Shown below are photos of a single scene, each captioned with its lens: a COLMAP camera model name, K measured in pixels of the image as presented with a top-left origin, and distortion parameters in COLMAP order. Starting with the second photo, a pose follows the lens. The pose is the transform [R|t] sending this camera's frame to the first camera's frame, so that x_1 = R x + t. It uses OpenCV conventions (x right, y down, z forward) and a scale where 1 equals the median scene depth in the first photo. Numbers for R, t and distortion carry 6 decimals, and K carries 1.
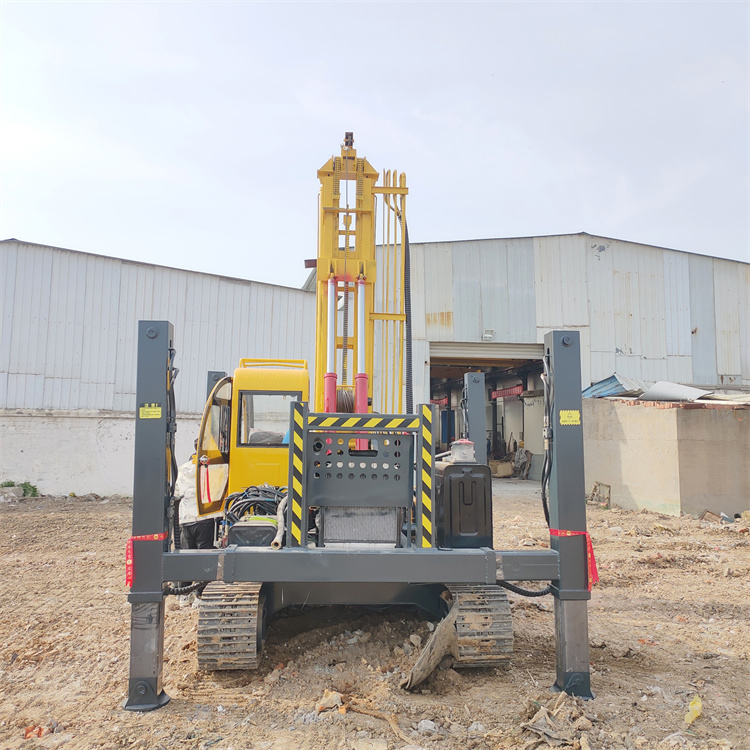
lens RADIAL K [[736.7, 0, 365.0], [0, 736.7, 364.0], [0, 0, 1]] dist [0.045779, 0.000000]
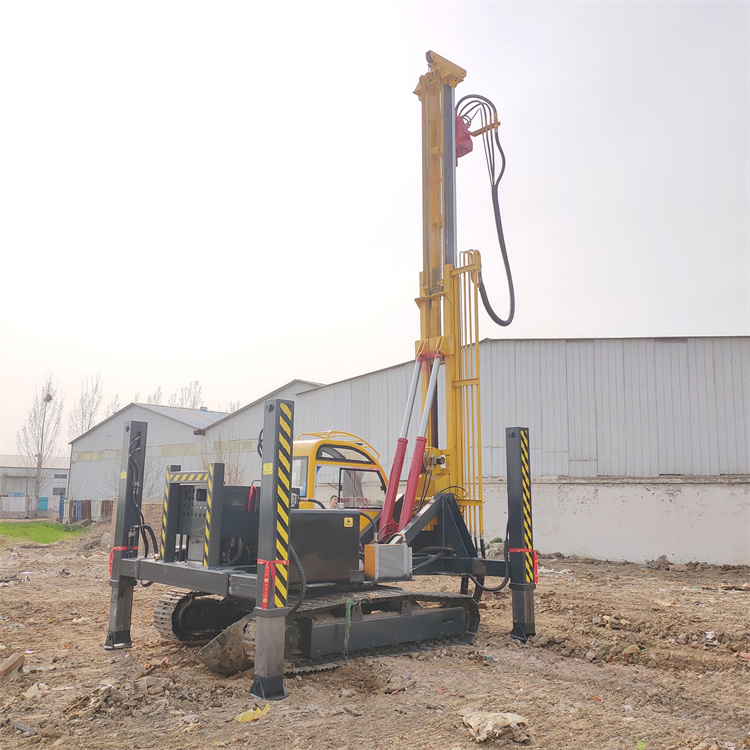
lens RADIAL K [[736.7, 0, 379.9], [0, 736.7, 370.3], [0, 0, 1]] dist [0.045779, 0.000000]
pose [[0.635091, -0.137293, -0.760138, 0.311595], [0.072115, 0.990318, -0.118615, 0.015681], [0.769063, 0.020514, 0.638843, 0.077366]]
